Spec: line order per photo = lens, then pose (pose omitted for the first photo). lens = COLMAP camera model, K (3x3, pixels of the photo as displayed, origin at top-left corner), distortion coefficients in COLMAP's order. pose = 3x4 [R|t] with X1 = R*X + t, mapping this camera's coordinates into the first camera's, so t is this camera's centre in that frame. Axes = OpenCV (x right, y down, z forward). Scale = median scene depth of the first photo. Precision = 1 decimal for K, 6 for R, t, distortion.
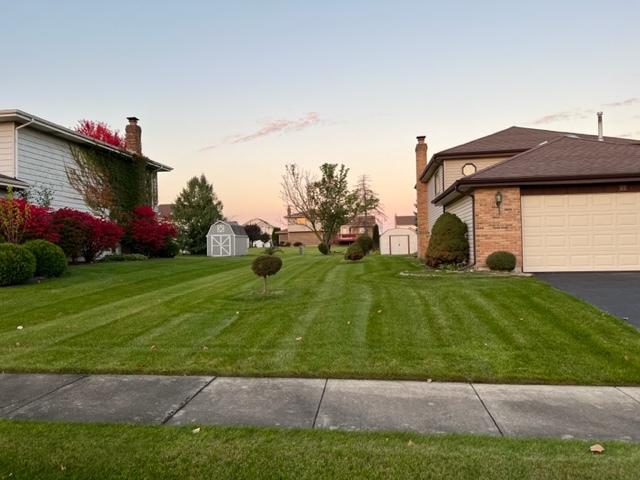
lens RADIAL K [[482.1, 0, 318.0], [0, 482.1, 244.4], [0, 0, 1]] dist [0.054011, -0.068371]
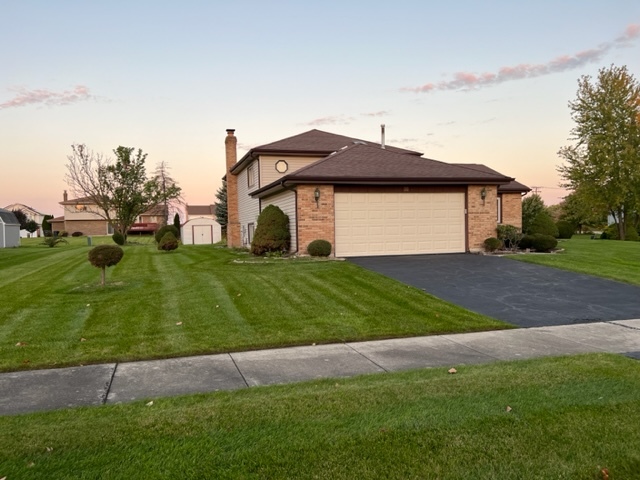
lens RADIAL K [[482.1, 0, 320.5], [0, 482.1, 244.3], [0, 0, 1]] dist [0.054011, -0.068371]
pose [[0.904053, -0.008271, 0.427340, -0.184301], [-0.000310, 0.999800, 0.020006, 0.003743], [-0.427420, -0.018219, 0.903869, -0.065798]]
